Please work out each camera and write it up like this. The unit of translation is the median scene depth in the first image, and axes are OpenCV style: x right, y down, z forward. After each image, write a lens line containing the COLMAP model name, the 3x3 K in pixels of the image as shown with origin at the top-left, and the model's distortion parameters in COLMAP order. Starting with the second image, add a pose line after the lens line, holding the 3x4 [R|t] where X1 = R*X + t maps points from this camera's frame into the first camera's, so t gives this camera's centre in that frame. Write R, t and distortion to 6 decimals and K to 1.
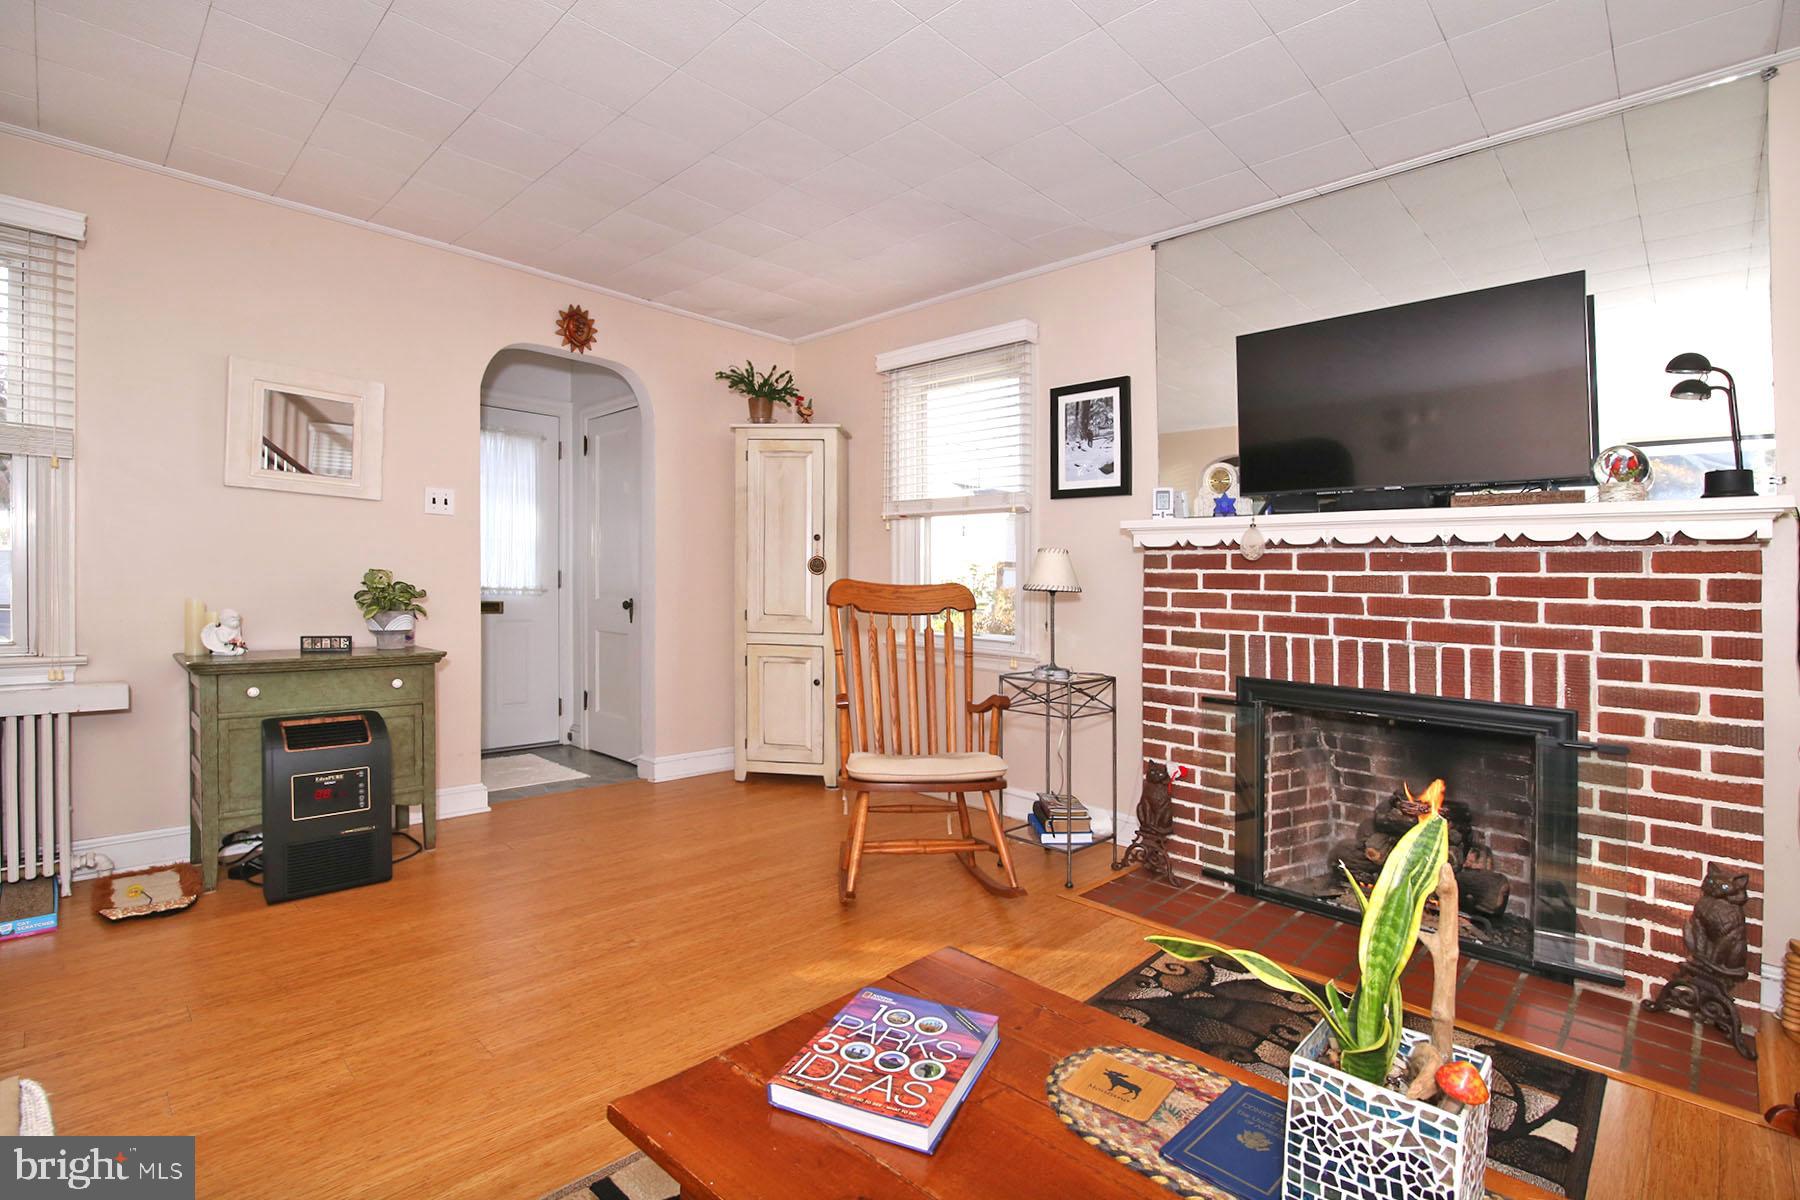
lens RADIAL K [[857.9, 0, 901.0], [0, 857.9, 658.4], [0, 0, 1]] dist [-0.002212, -0.000623]
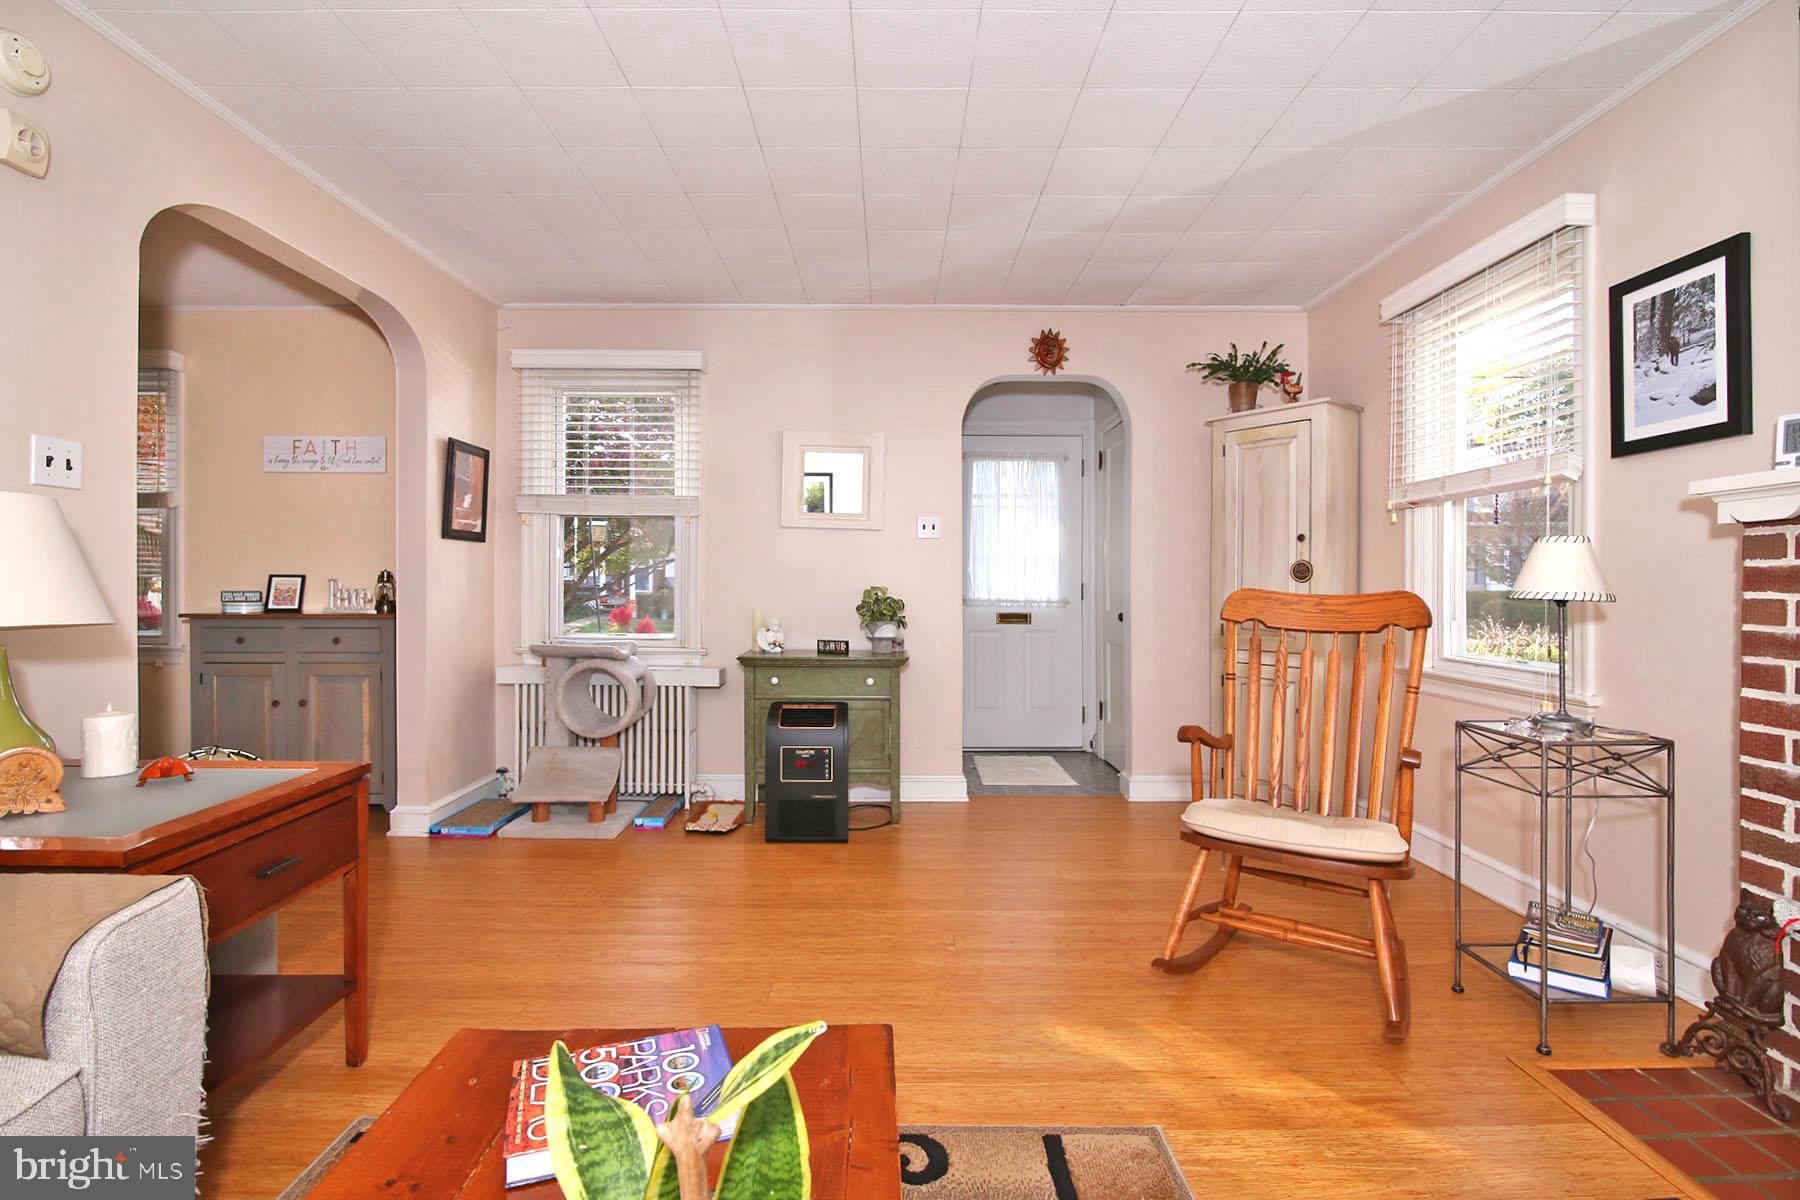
lens RADIAL K [[848.2, 0, 896.7], [0, 848.2, 667.6], [0, 0, 1]] dist [0.010536, -0.000033]
pose [[0.702087, 0.047548, -0.710502, 0.302416], [-0.047127, 0.998683, 0.020265, -0.016531], [0.710530, 0.019256, 0.703403, 0.187436]]
